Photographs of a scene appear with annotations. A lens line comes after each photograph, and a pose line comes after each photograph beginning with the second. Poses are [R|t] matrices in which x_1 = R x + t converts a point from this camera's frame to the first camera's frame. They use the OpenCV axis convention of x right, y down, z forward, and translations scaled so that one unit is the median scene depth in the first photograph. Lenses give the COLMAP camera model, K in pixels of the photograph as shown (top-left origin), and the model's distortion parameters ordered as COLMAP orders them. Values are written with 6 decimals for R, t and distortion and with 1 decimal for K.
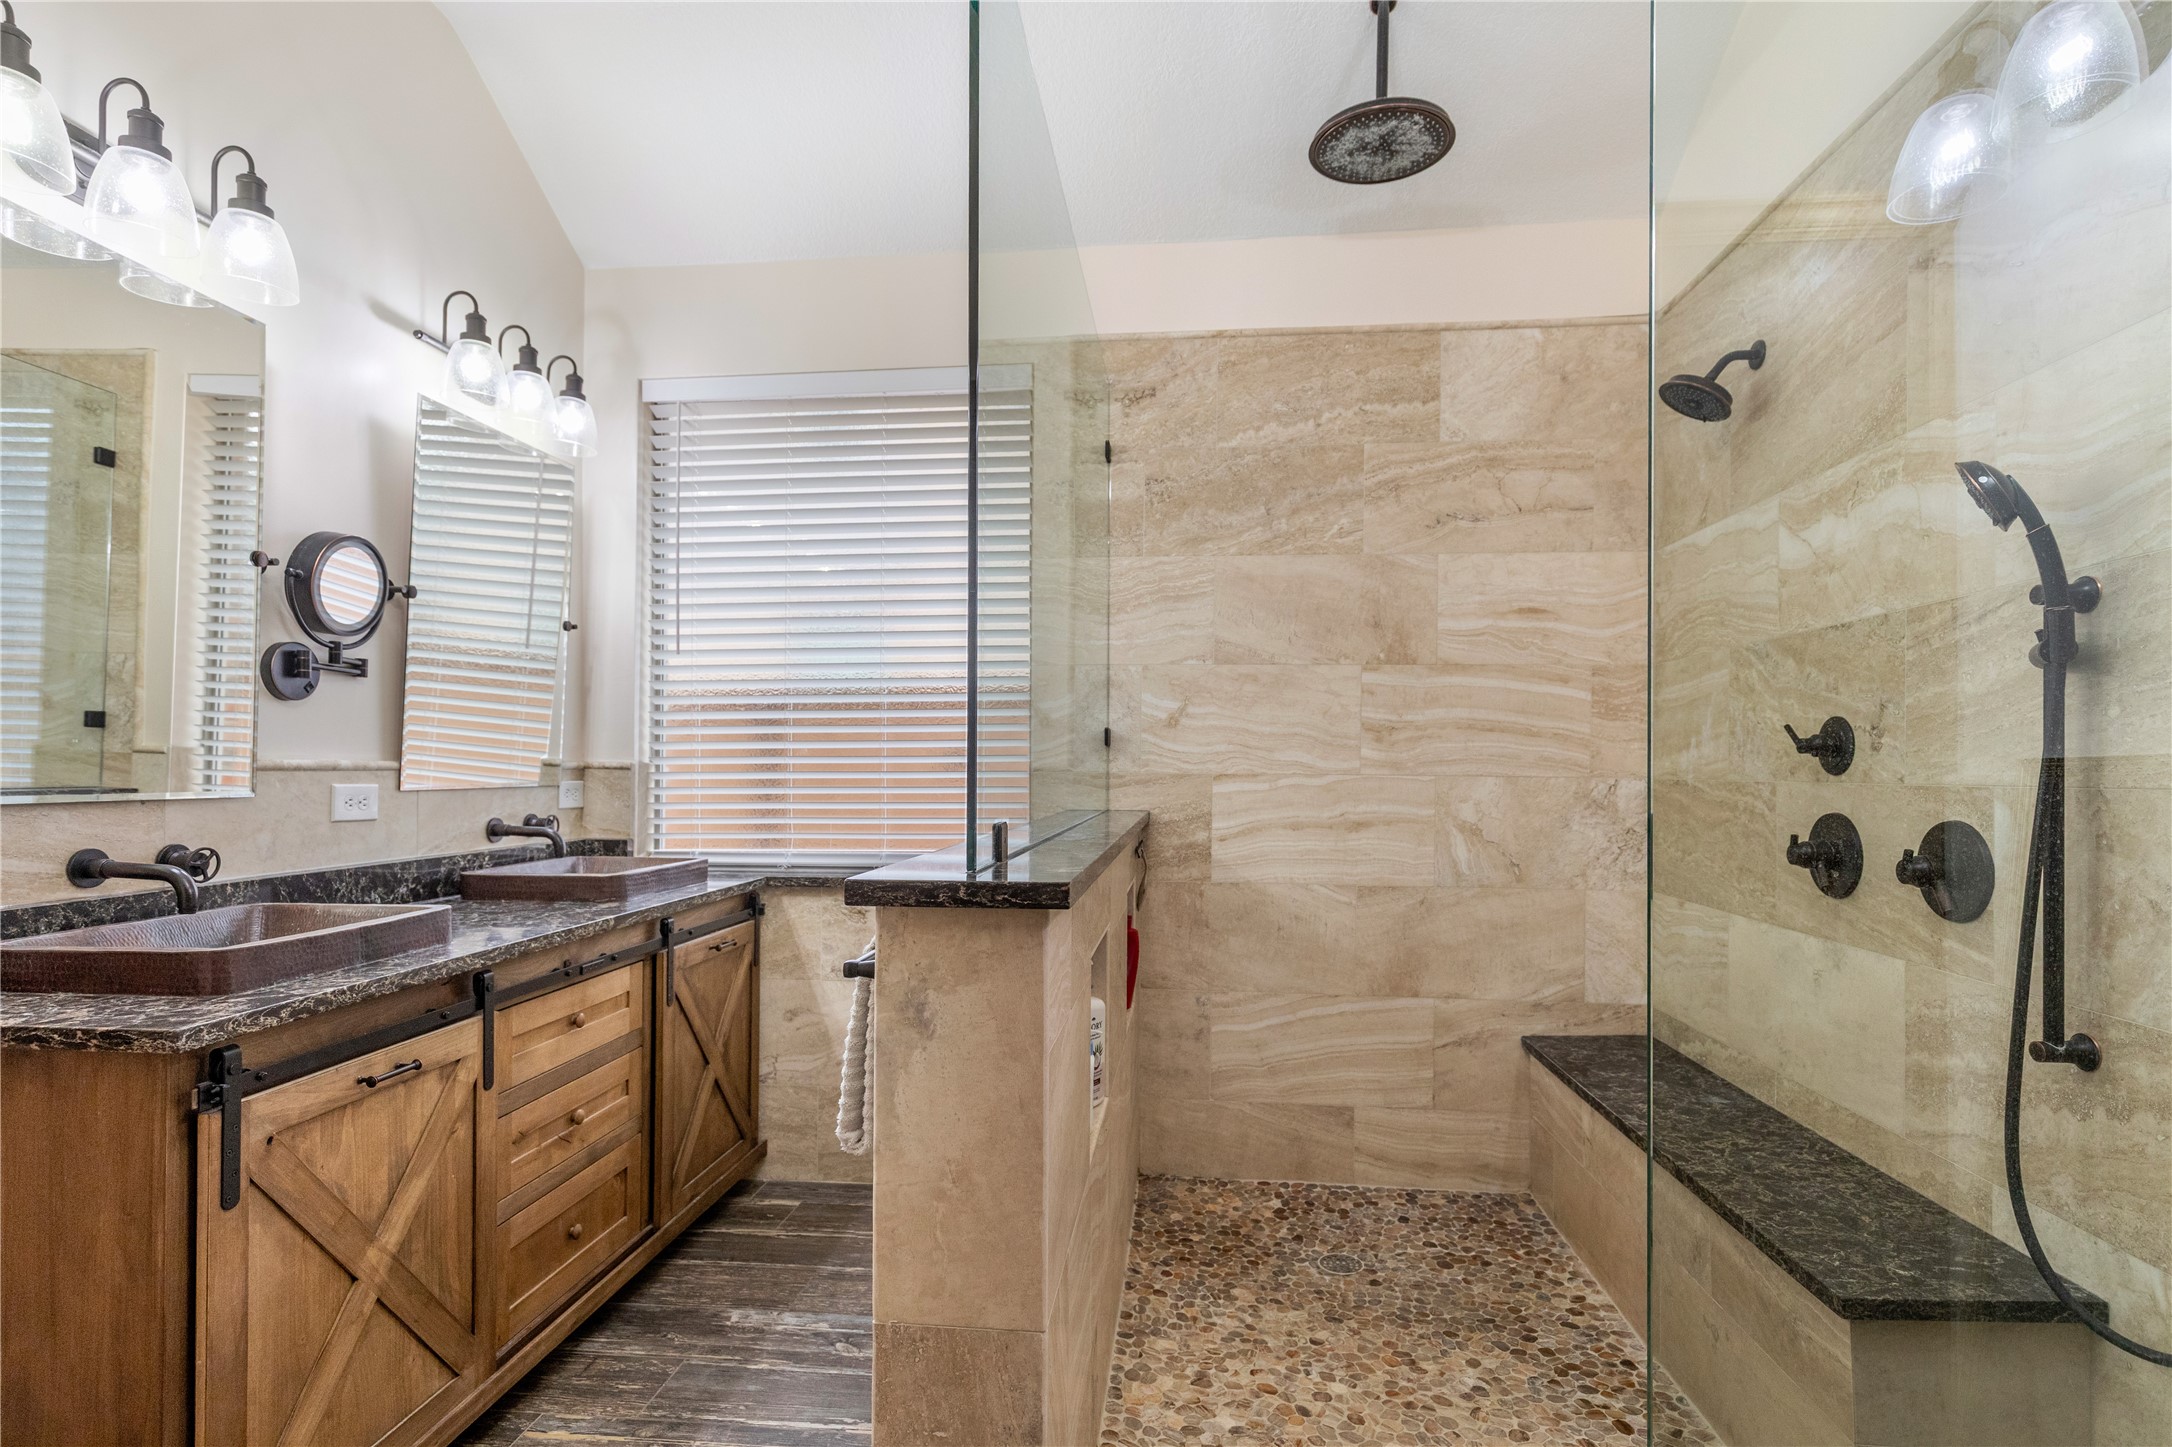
lens RADIAL K [[1036.9, 0, 1093.7], [0, 1036.9, 761.4], [0, 0, 1]] dist [-0.001645, -0.000288]
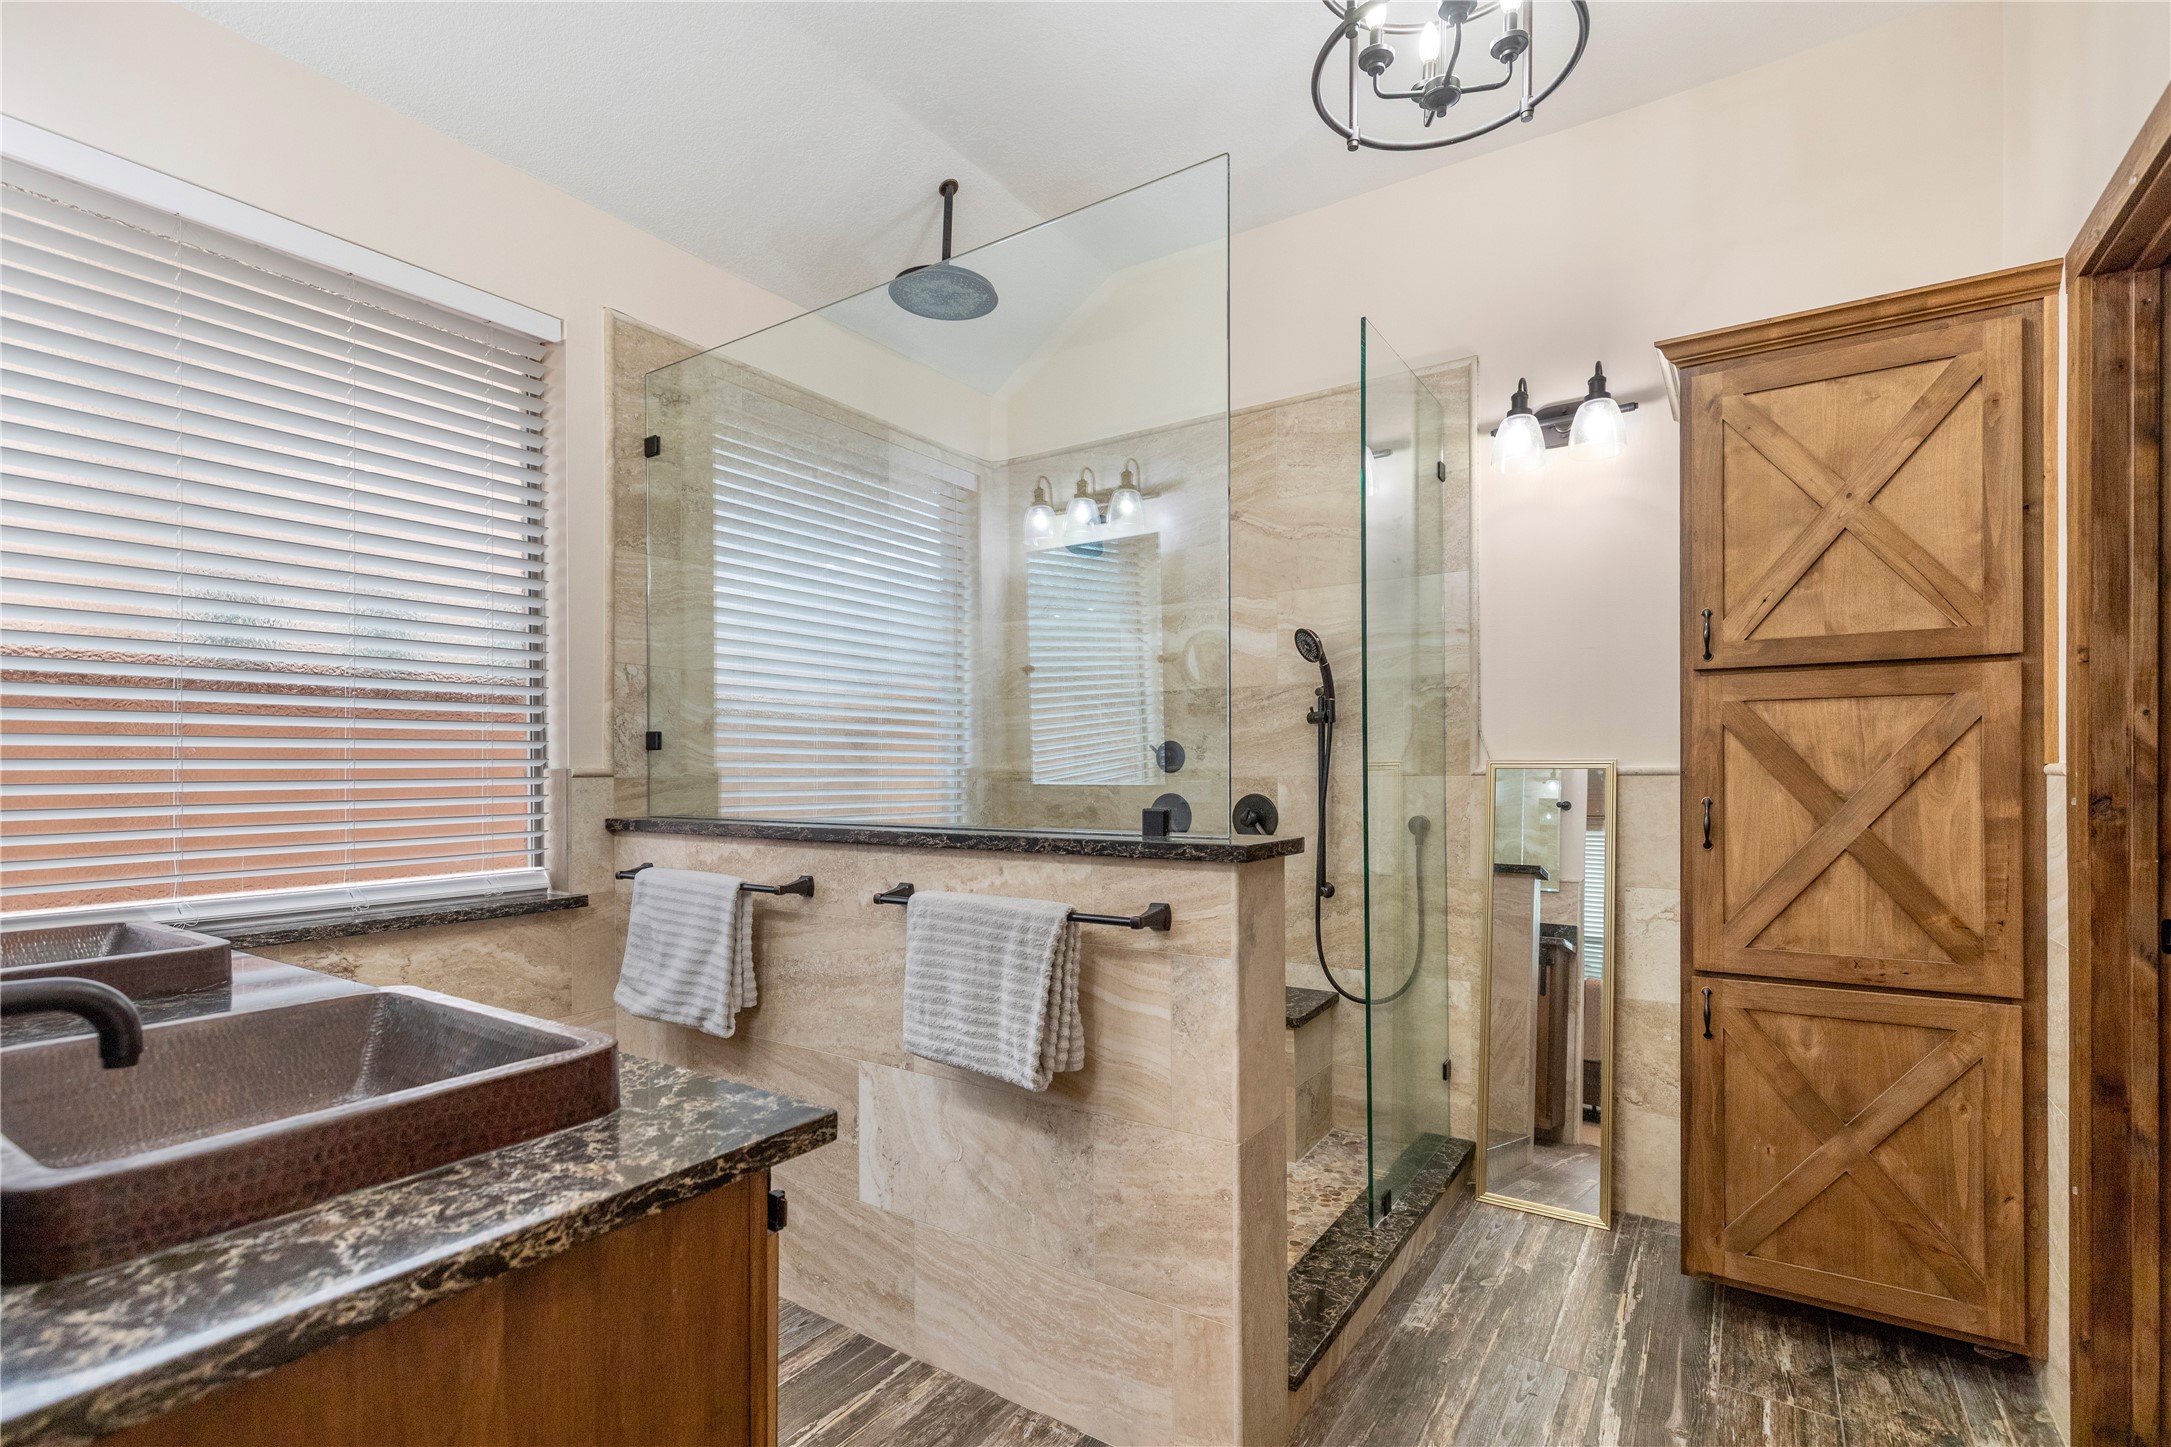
lens RADIAL K [[996.3, 0, 1084.5], [0, 996.3, 762.2], [0, 0, 1]] dist [0.002947, -0.000243]
pose [[0.482378, 0.002010, 0.875961, -0.746172], [0.000025, 0.999997, -0.002309, -0.001698], [-0.875963, 0.001136, 0.482377, 0.239591]]
